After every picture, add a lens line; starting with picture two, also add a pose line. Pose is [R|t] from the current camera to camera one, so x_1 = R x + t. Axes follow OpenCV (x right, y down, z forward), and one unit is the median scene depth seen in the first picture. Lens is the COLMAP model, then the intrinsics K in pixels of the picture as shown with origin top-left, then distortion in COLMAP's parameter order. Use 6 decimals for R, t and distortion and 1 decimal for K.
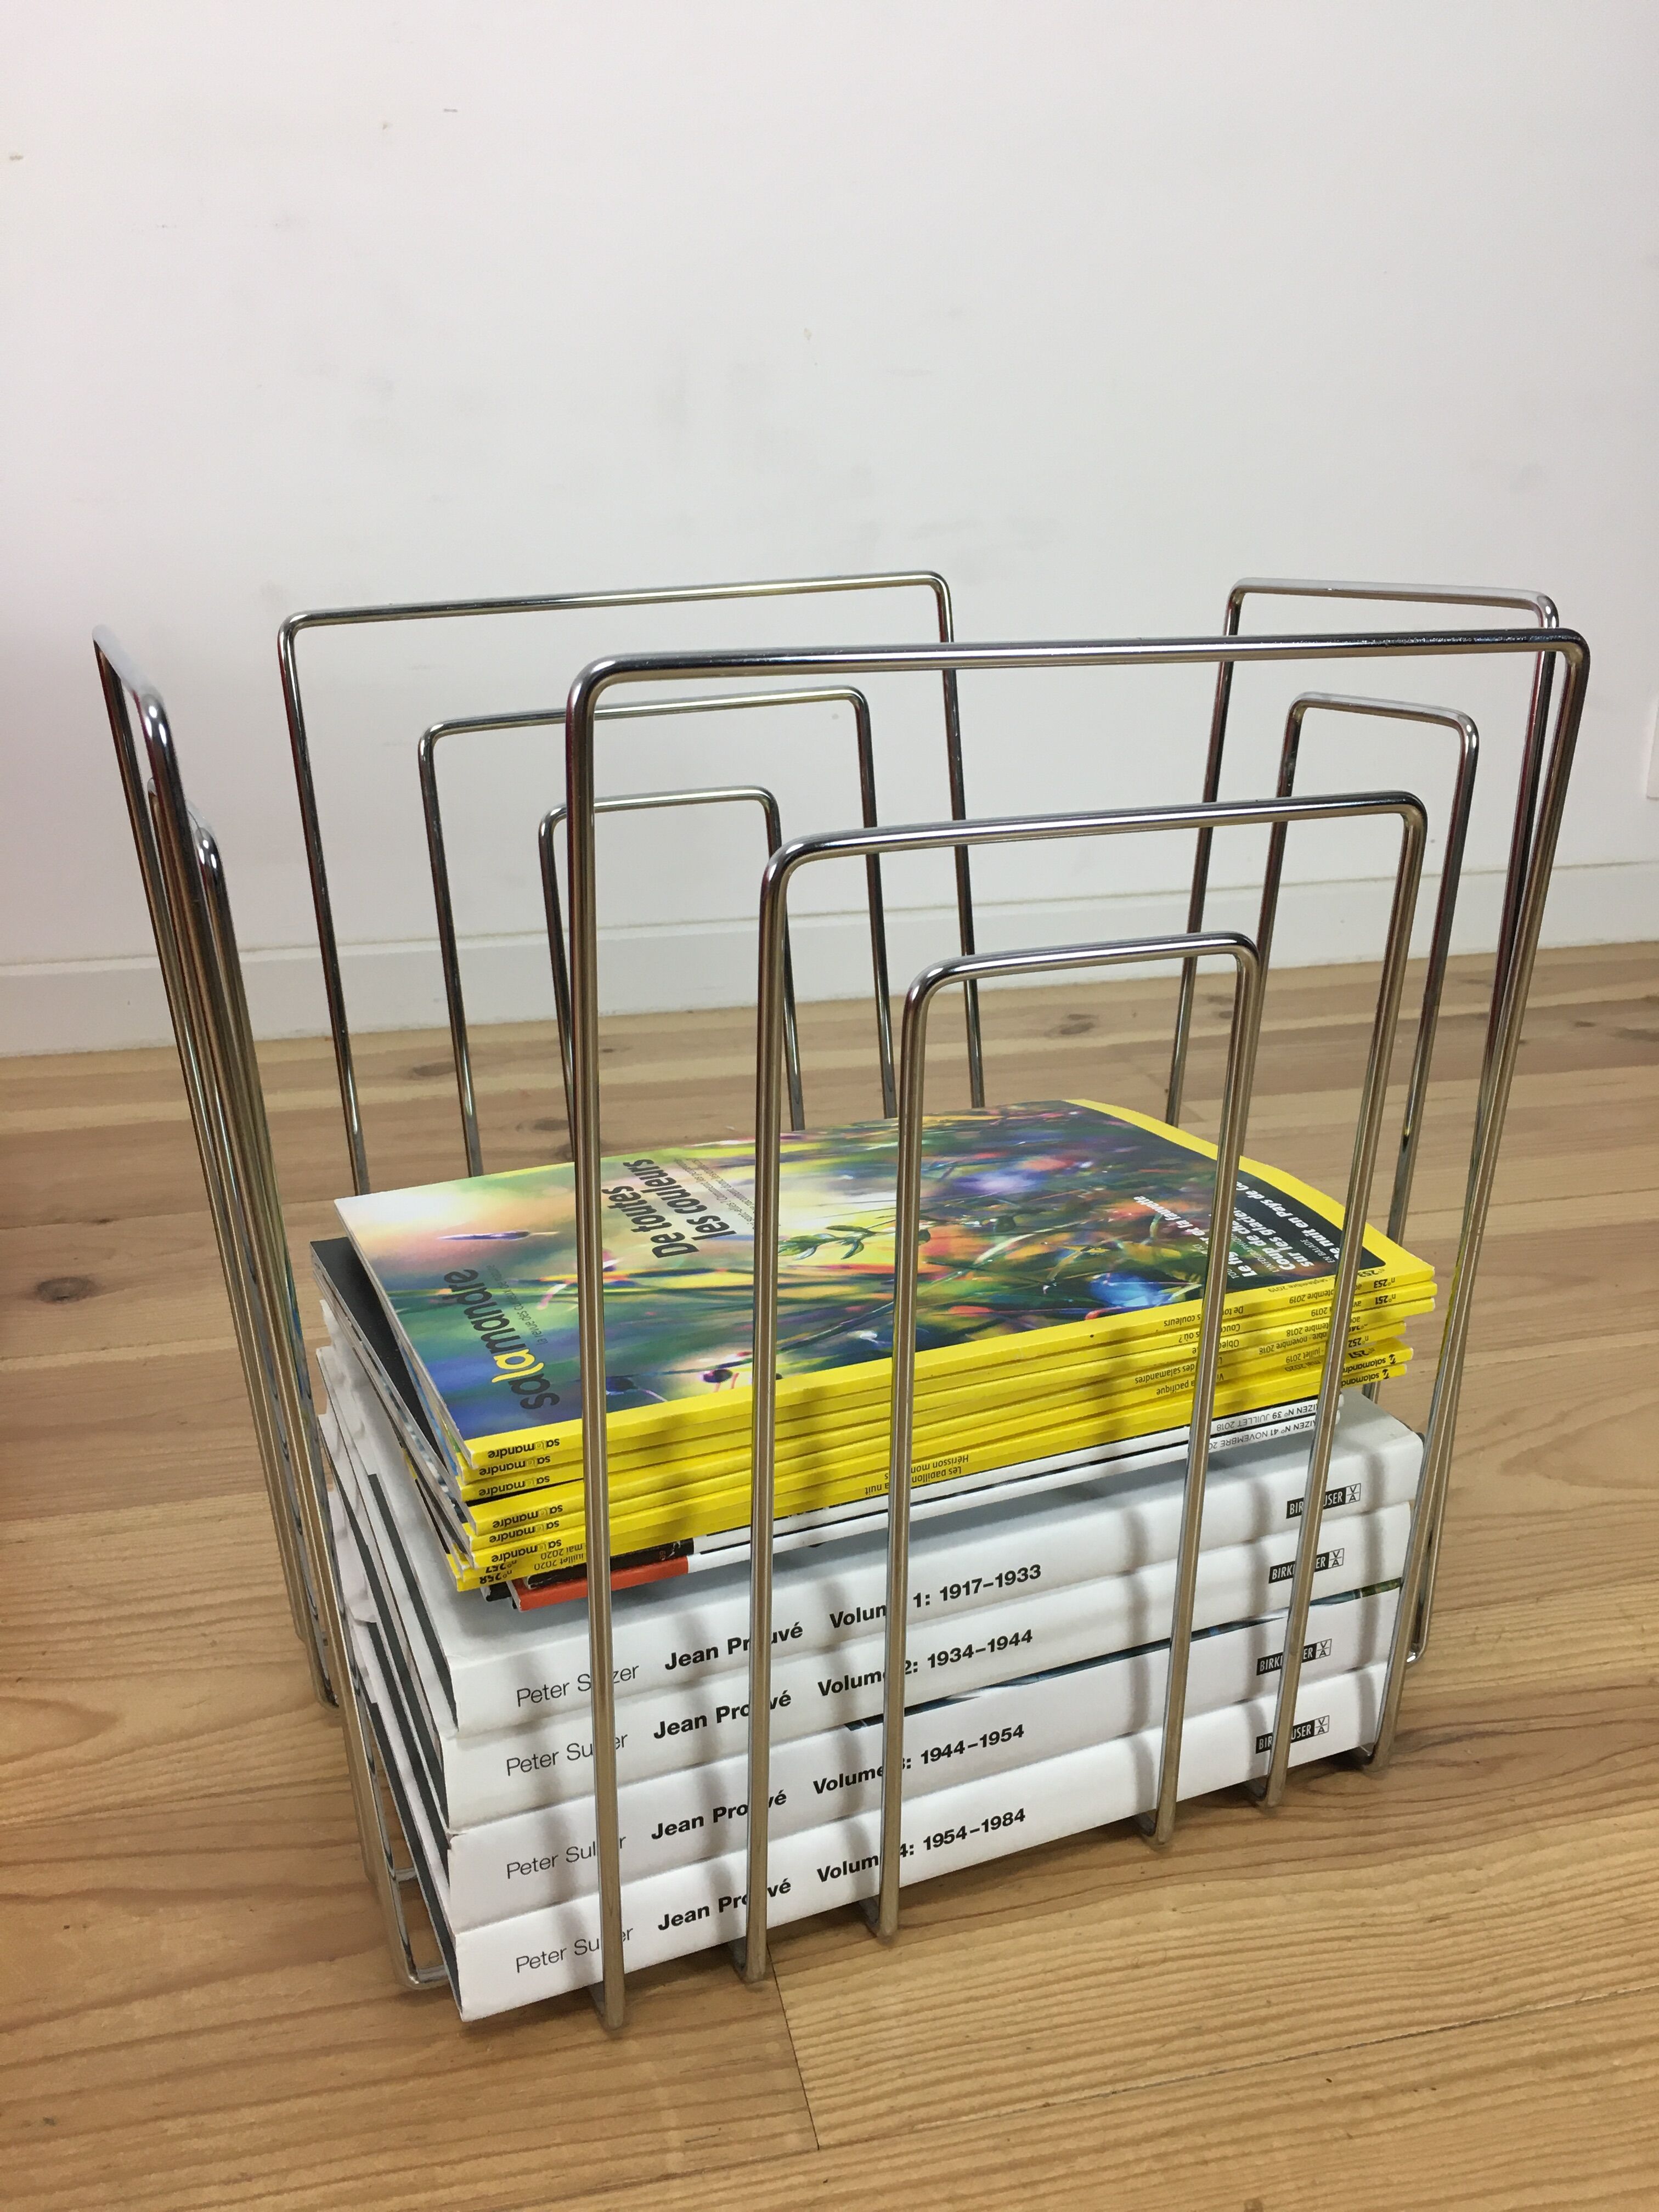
lens RADIAL K [[1866.3, 0, 835.2], [0, 1866.3, 1100.8], [0, 0, 1]] dist [0.063507, -0.106106]
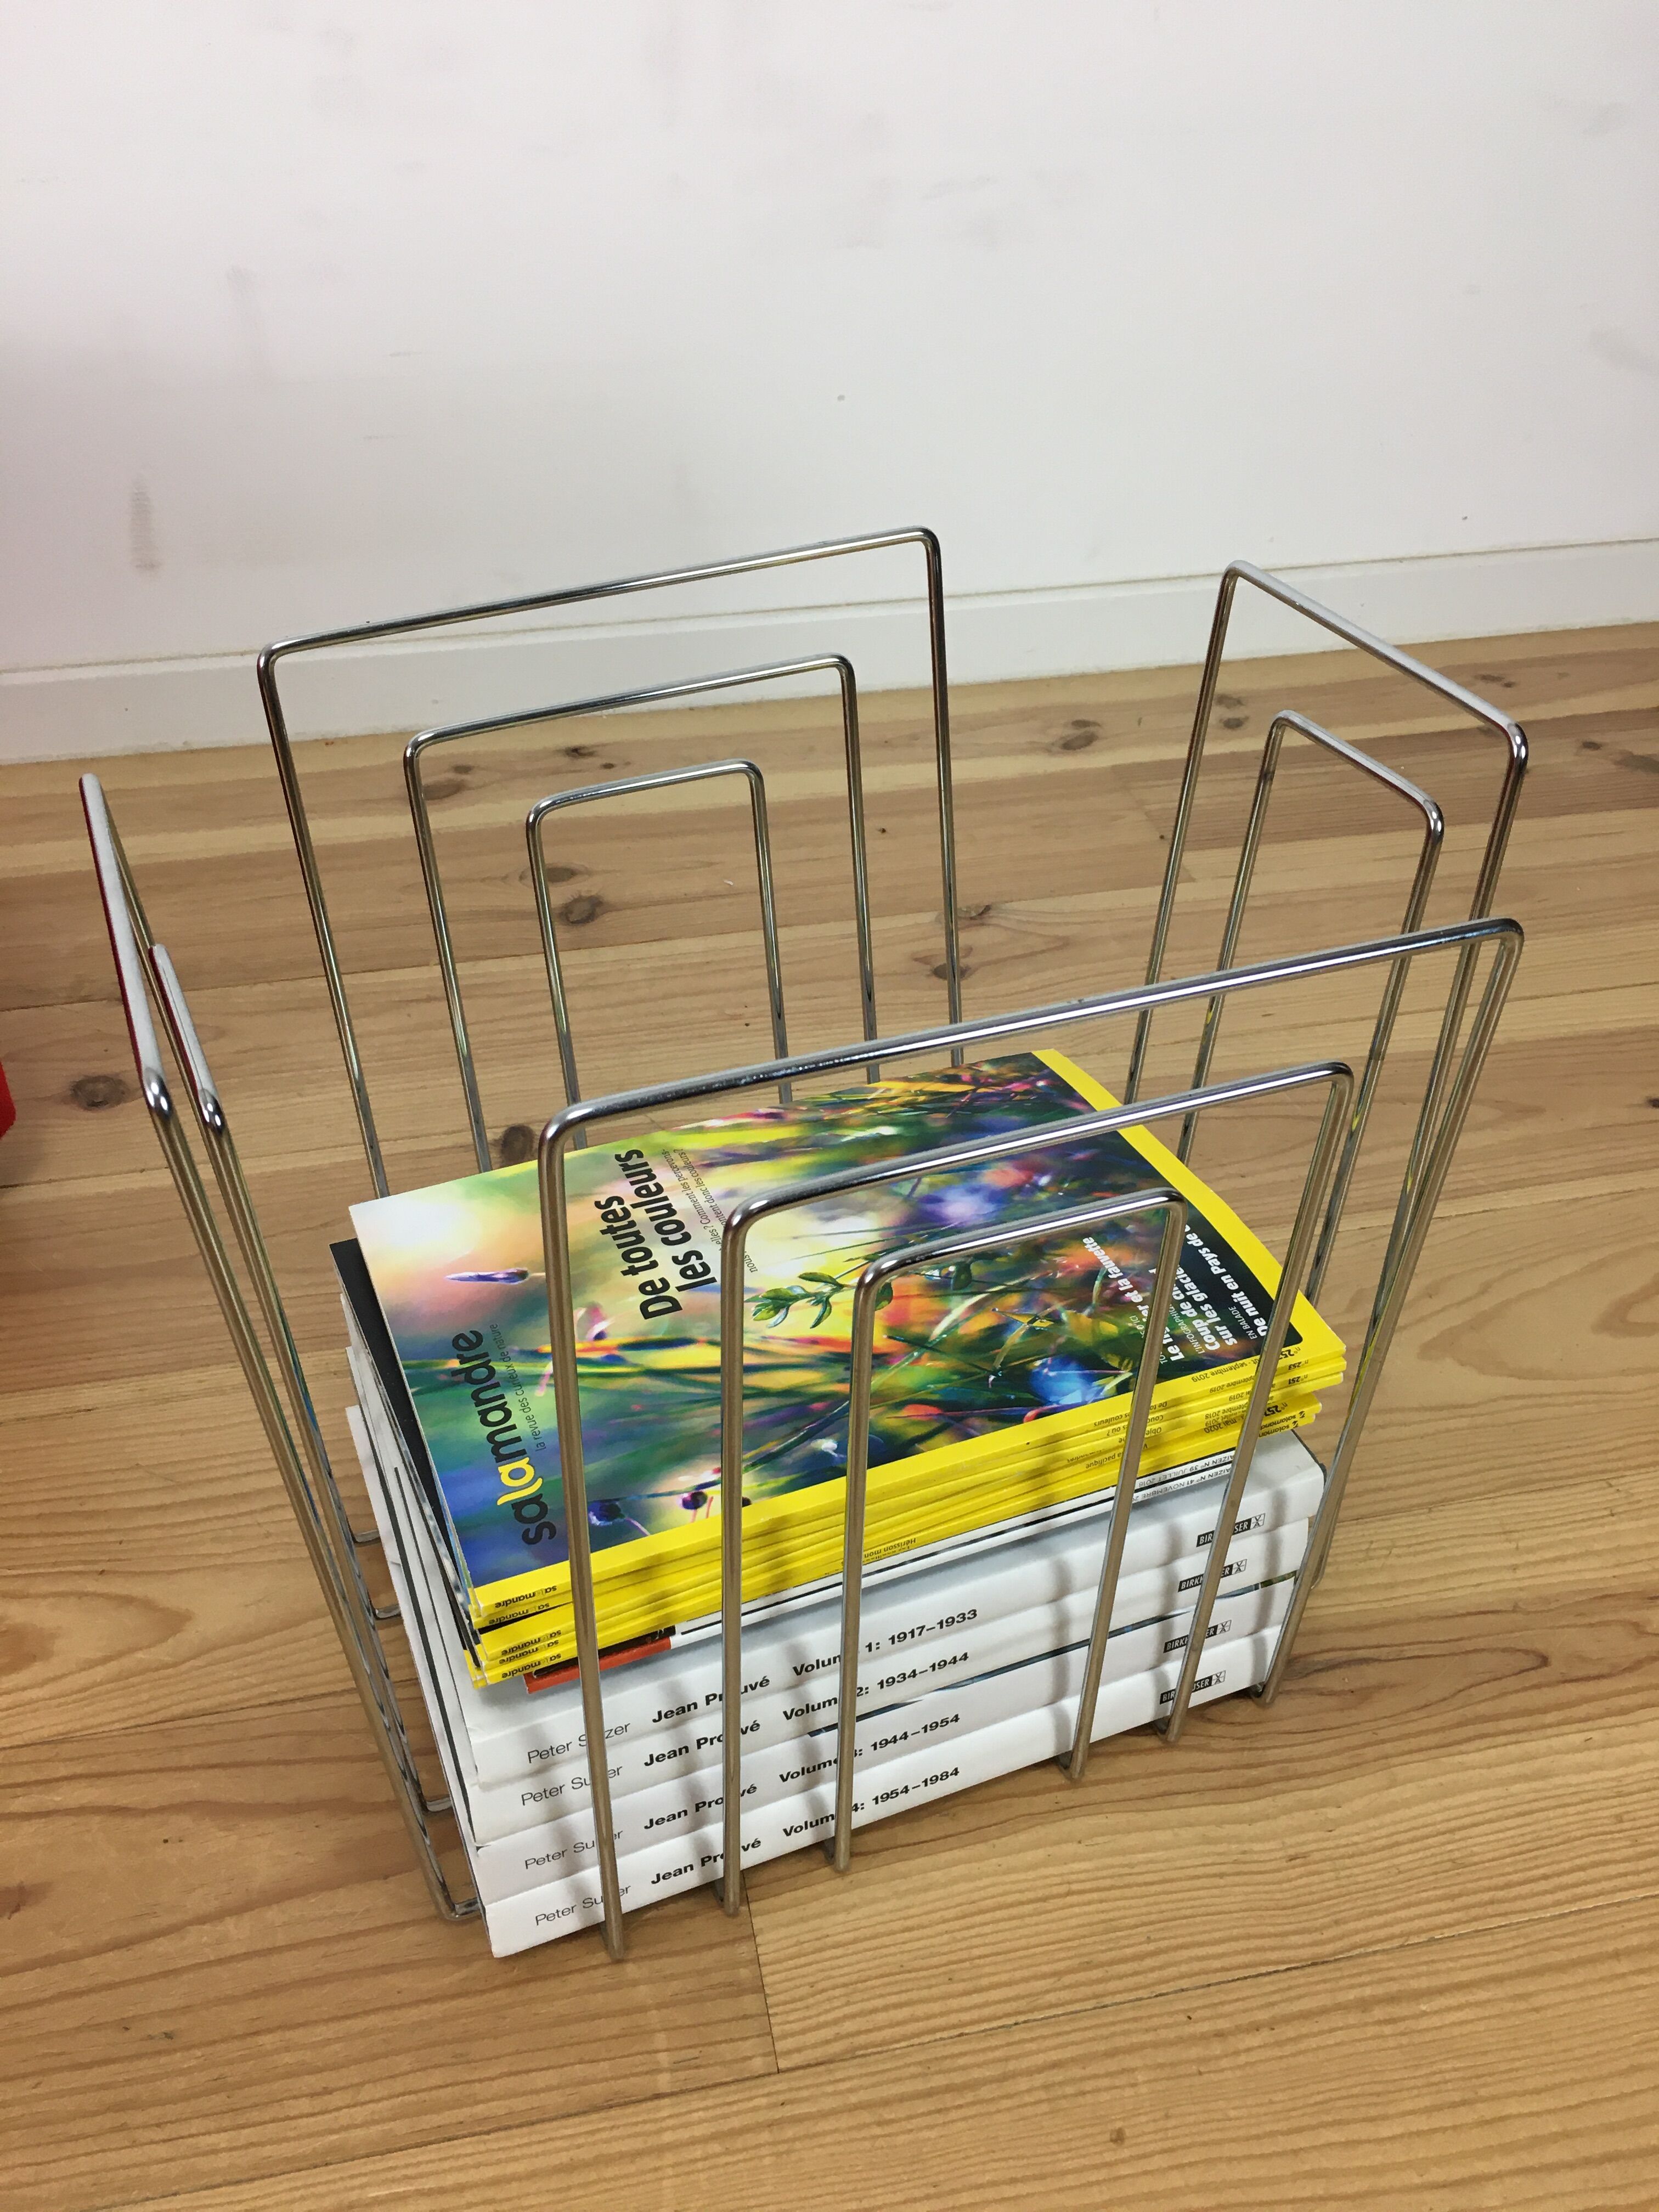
lens RADIAL K [[1866.3, 0, 837.9], [0, 1866.3, 1079.2], [0, 0, 1]] dist [0.063507, -0.106106]
pose [[0.999866, 0.014964, -0.006576, 0.025423], [-0.012452, 0.957964, 0.286619, -0.383367], [0.010588, -0.286499, 0.958022, -0.017282]]
